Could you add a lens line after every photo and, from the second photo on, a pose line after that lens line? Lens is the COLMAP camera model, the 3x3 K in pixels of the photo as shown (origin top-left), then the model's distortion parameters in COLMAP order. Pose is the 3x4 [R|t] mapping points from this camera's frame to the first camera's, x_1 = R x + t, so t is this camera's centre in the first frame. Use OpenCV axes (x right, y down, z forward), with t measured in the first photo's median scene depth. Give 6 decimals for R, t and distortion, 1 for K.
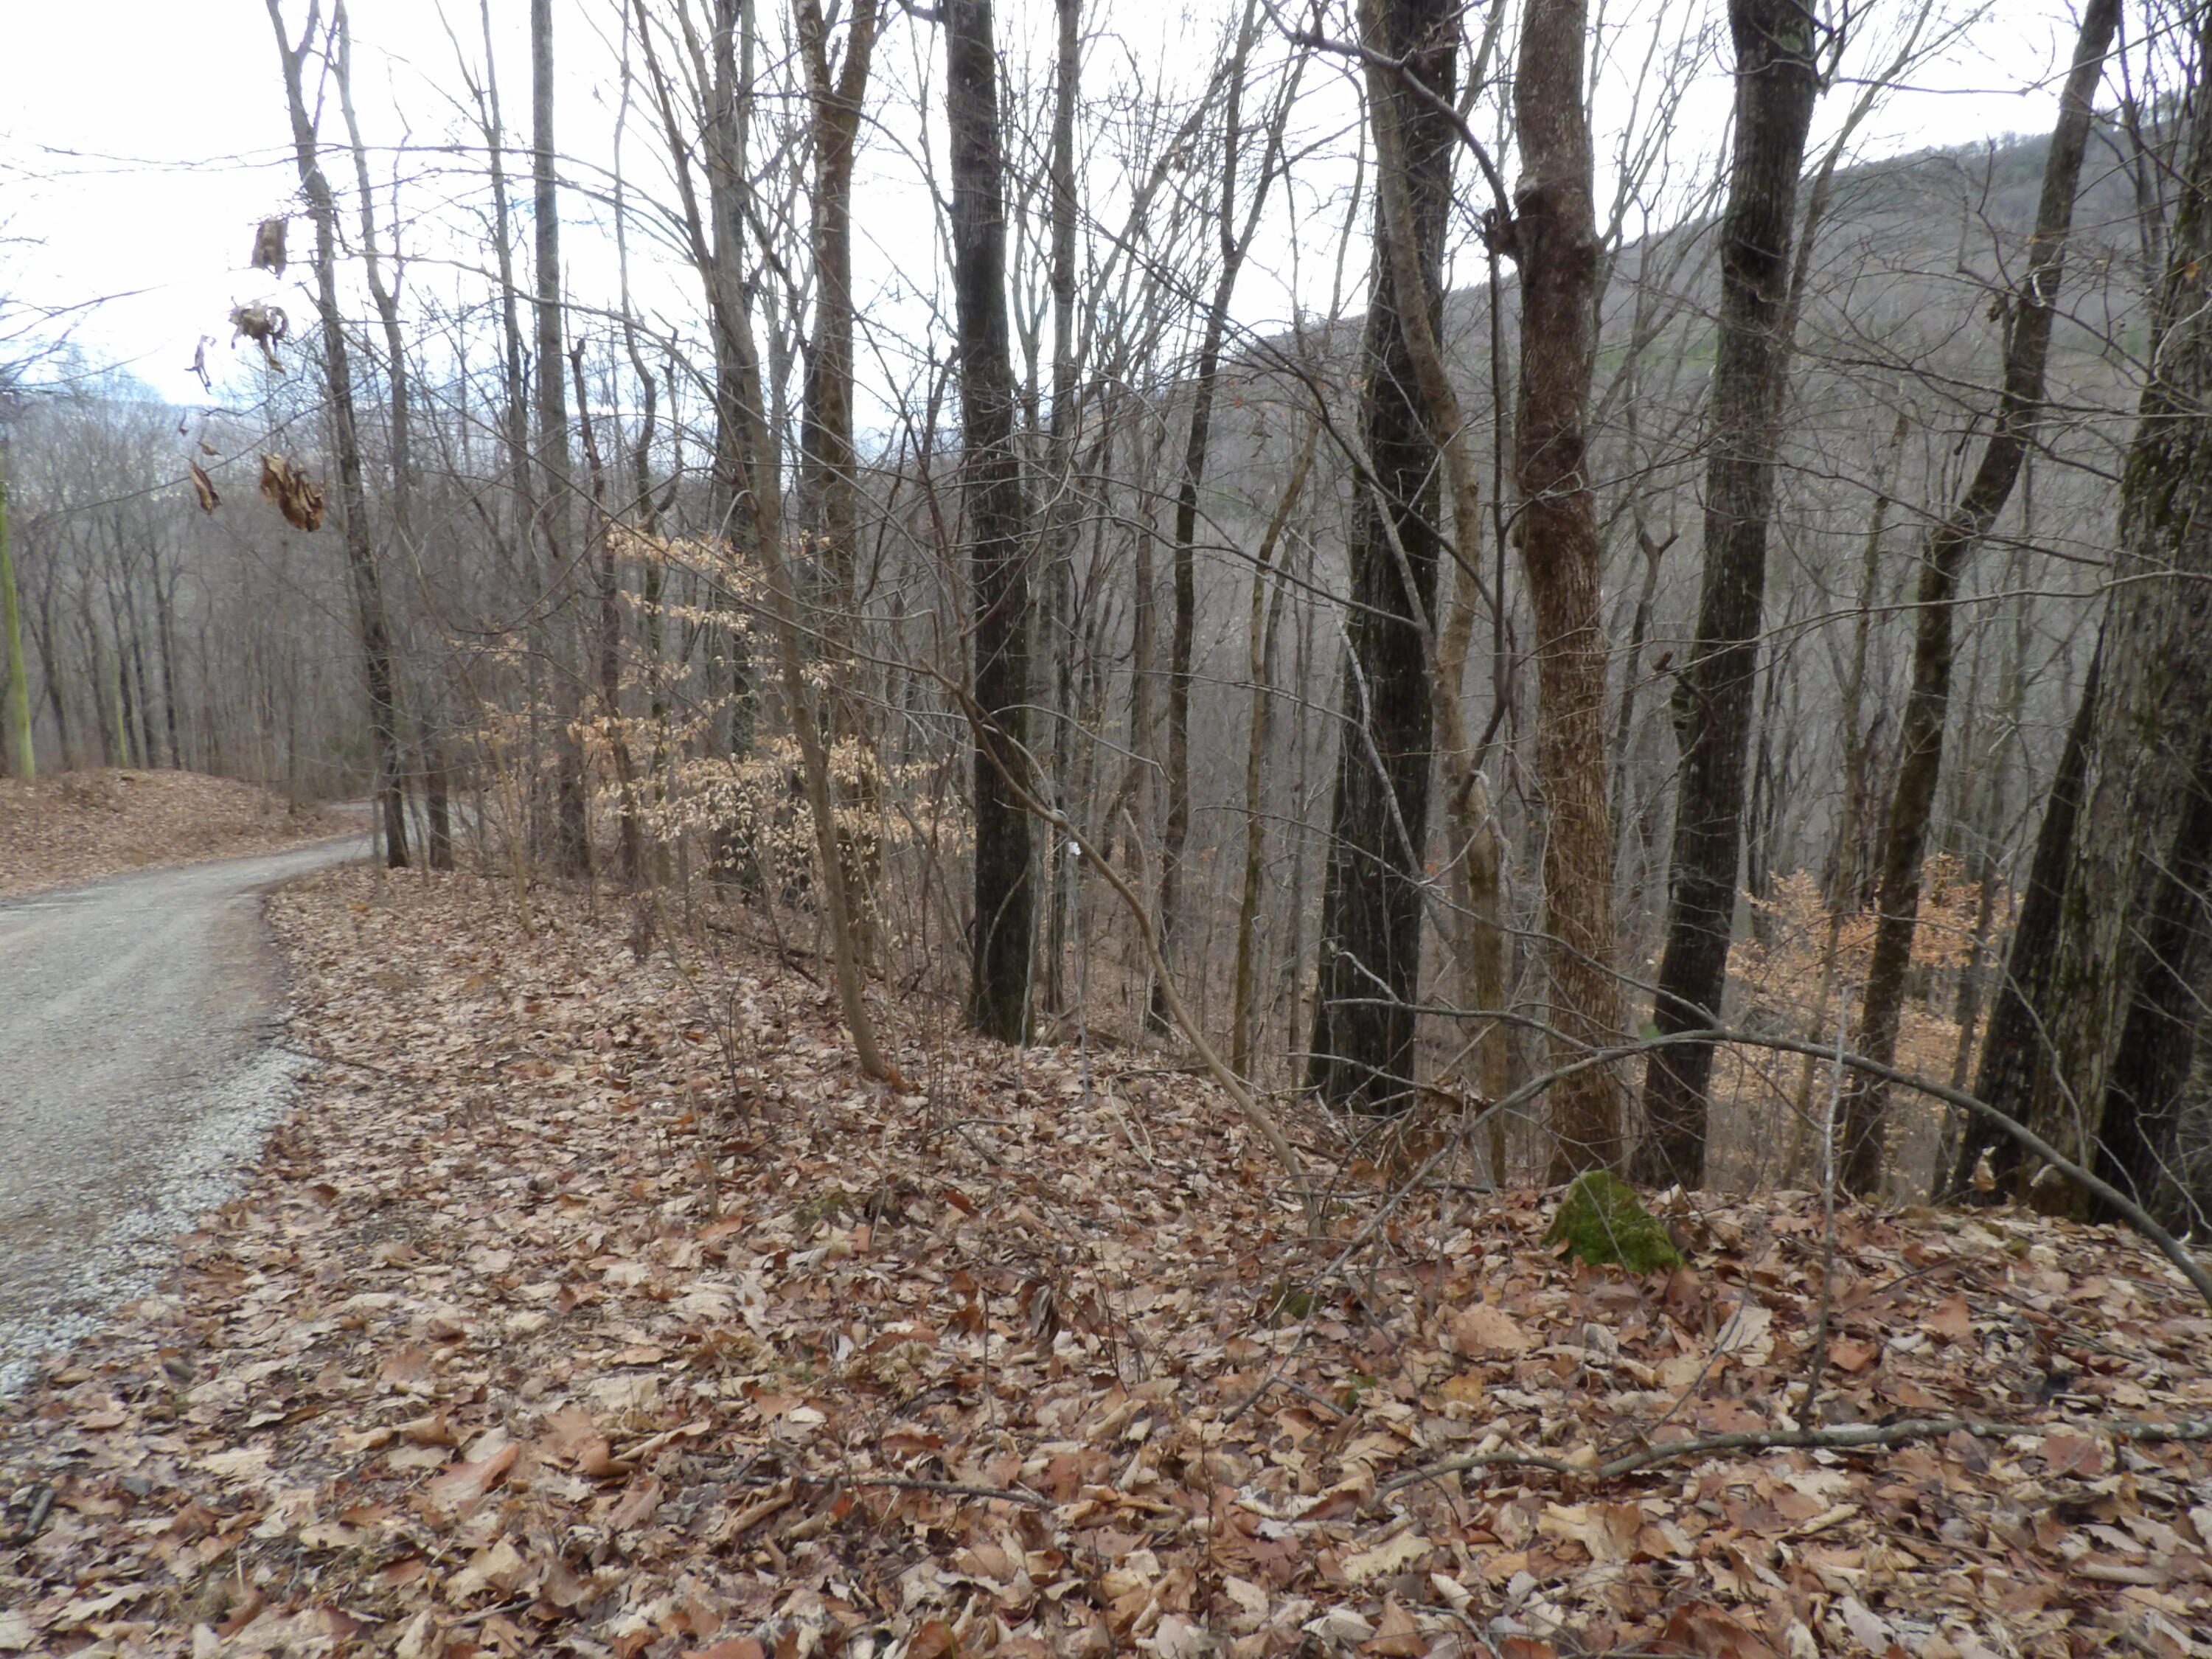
lens RADIAL K [[1569.0, 0, 1106.0], [0, 1569.0, 829.5], [0, 0, 1]] dist [-0.041401, 0.044104]
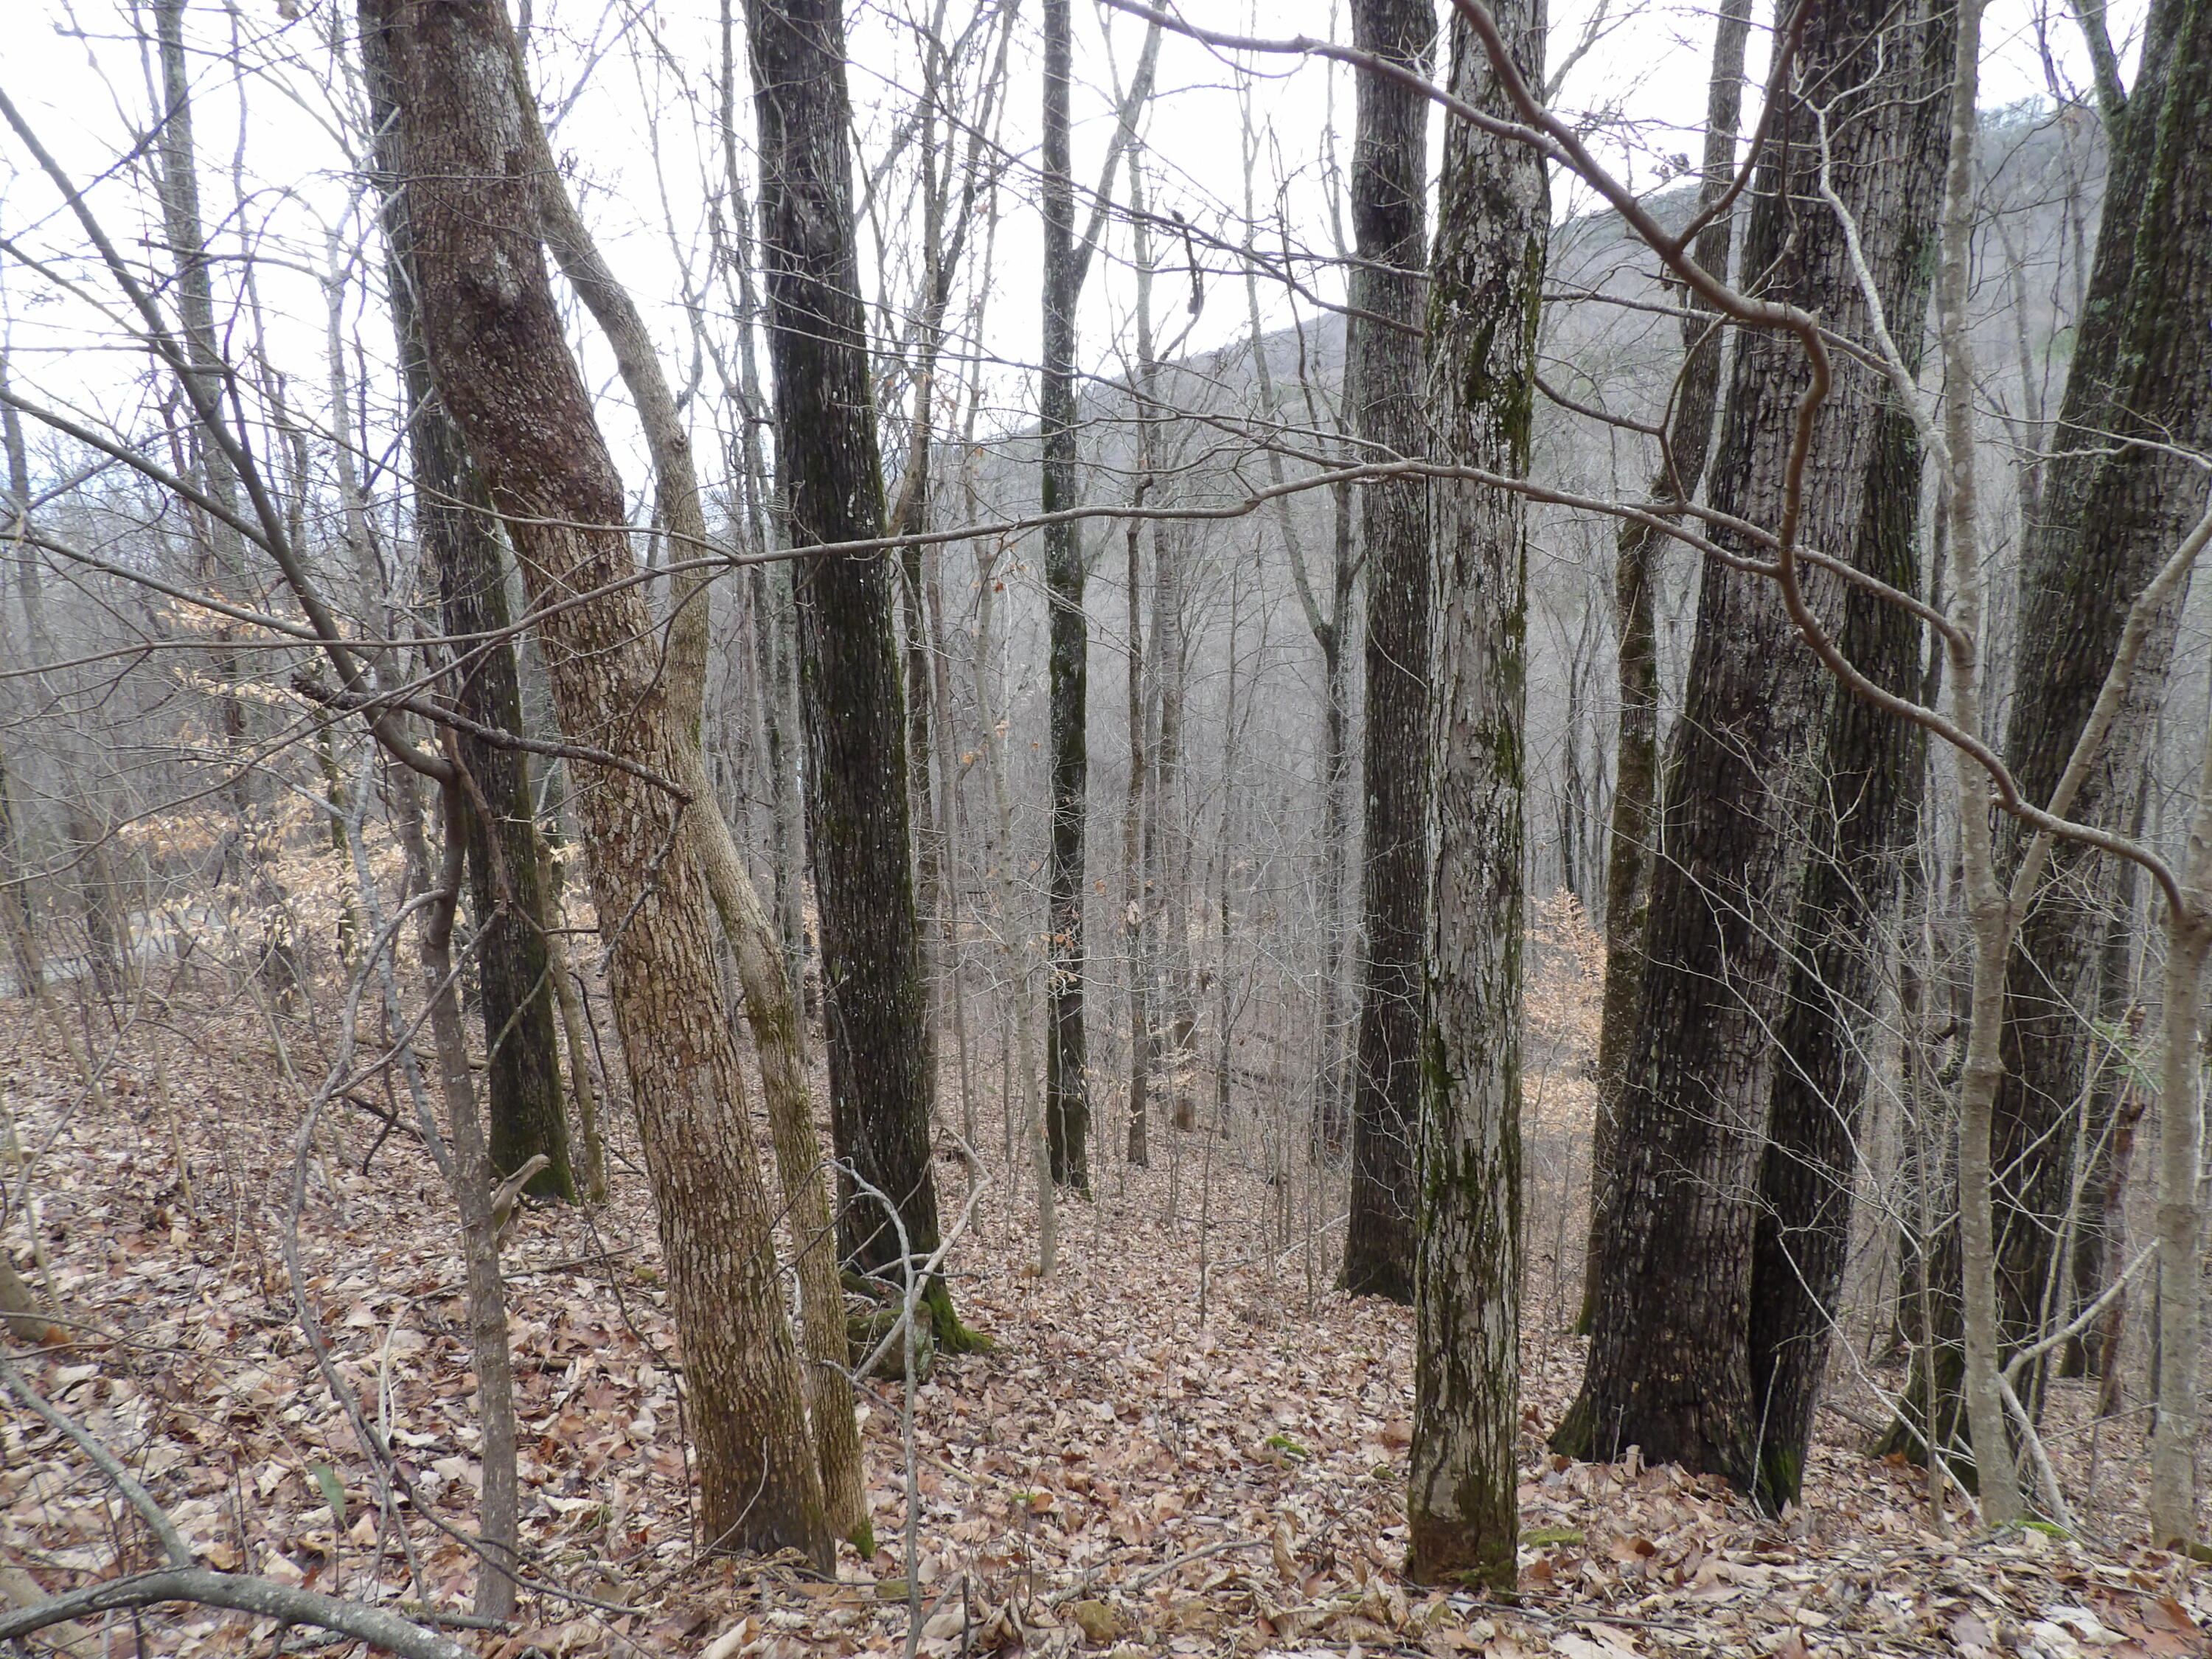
lens RADIAL K [[1569.0, 0, 1106.0], [0, 1569.0, 829.5], [0, 0, 1]] dist [-0.041401, 0.044104]
pose [[0.993948, -0.064888, 0.088639, 0.448258], [0.067476, 0.997368, -0.026517, -0.029459], [-0.086685, 0.032338, 0.995711, 0.411299]]
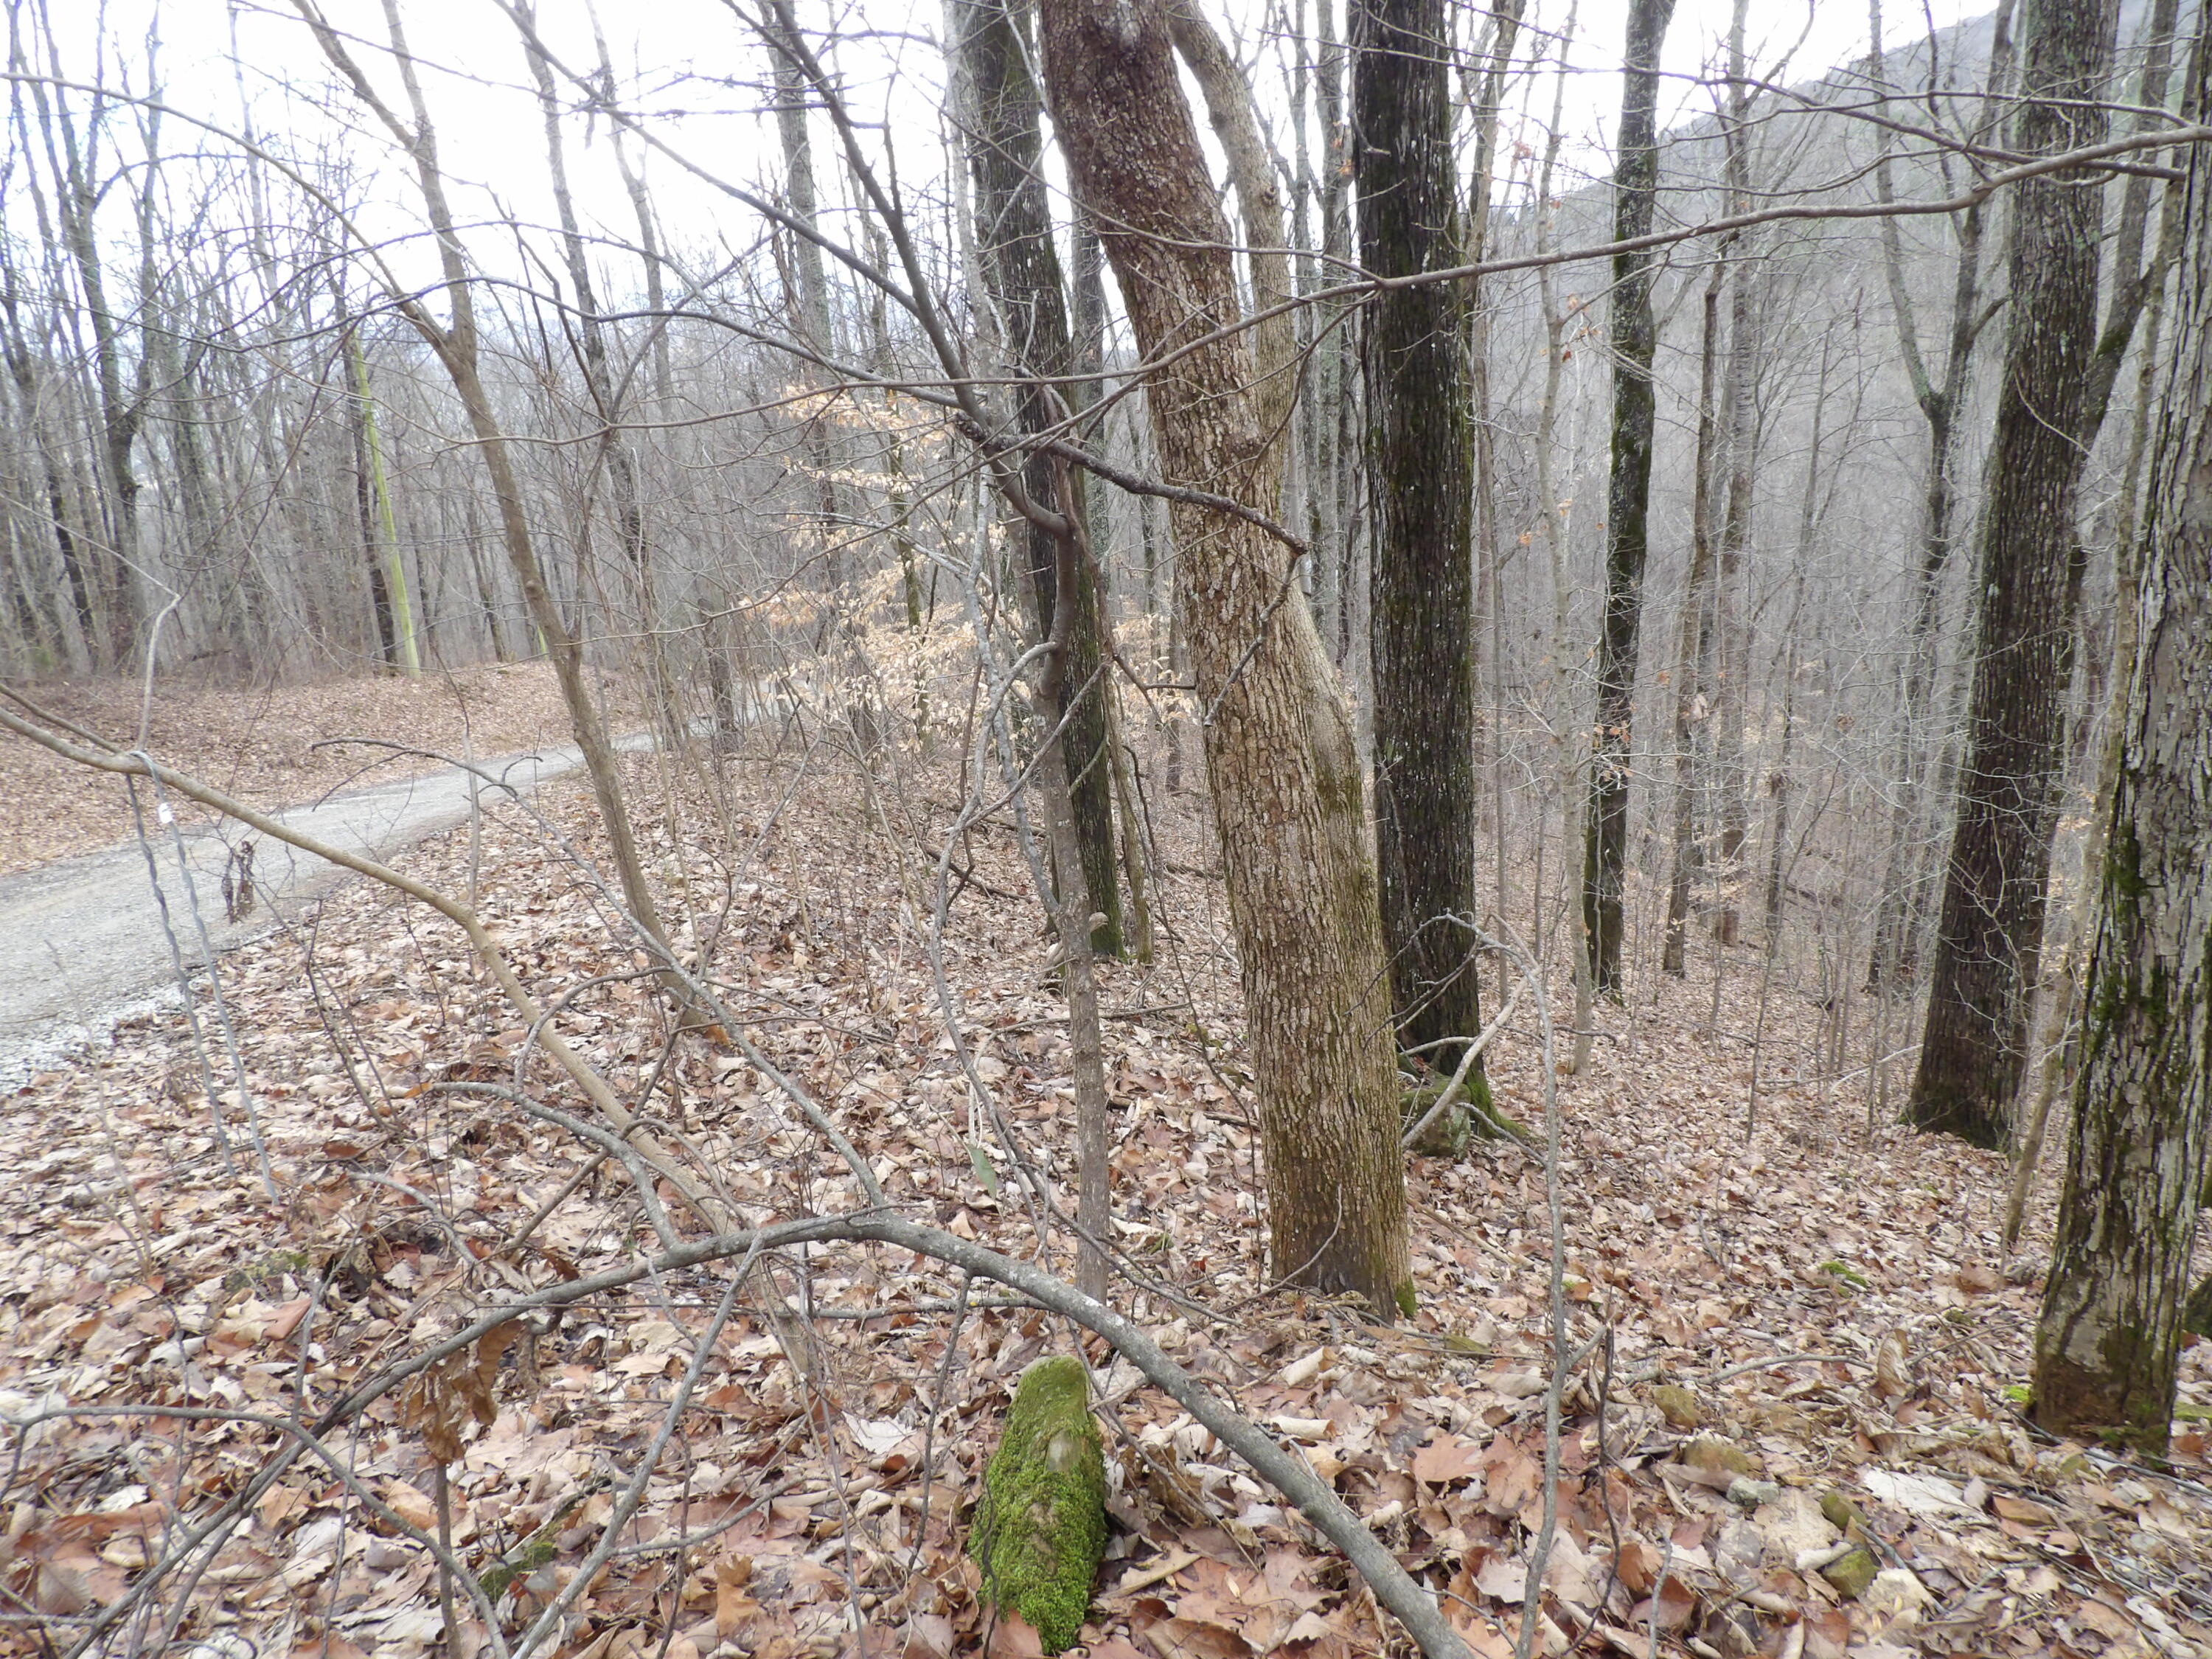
lens RADIAL K [[1571.1, 0, 1115.6], [0, 1571.1, 822.6], [0, 0, 1]] dist [-0.041721, 0.048744]
pose [[0.970895, -0.017335, -0.238878, 0.419230], [0.038320, 0.995772, 0.083484, -0.018619], [0.236421, -0.090208, 0.967454, 0.419223]]
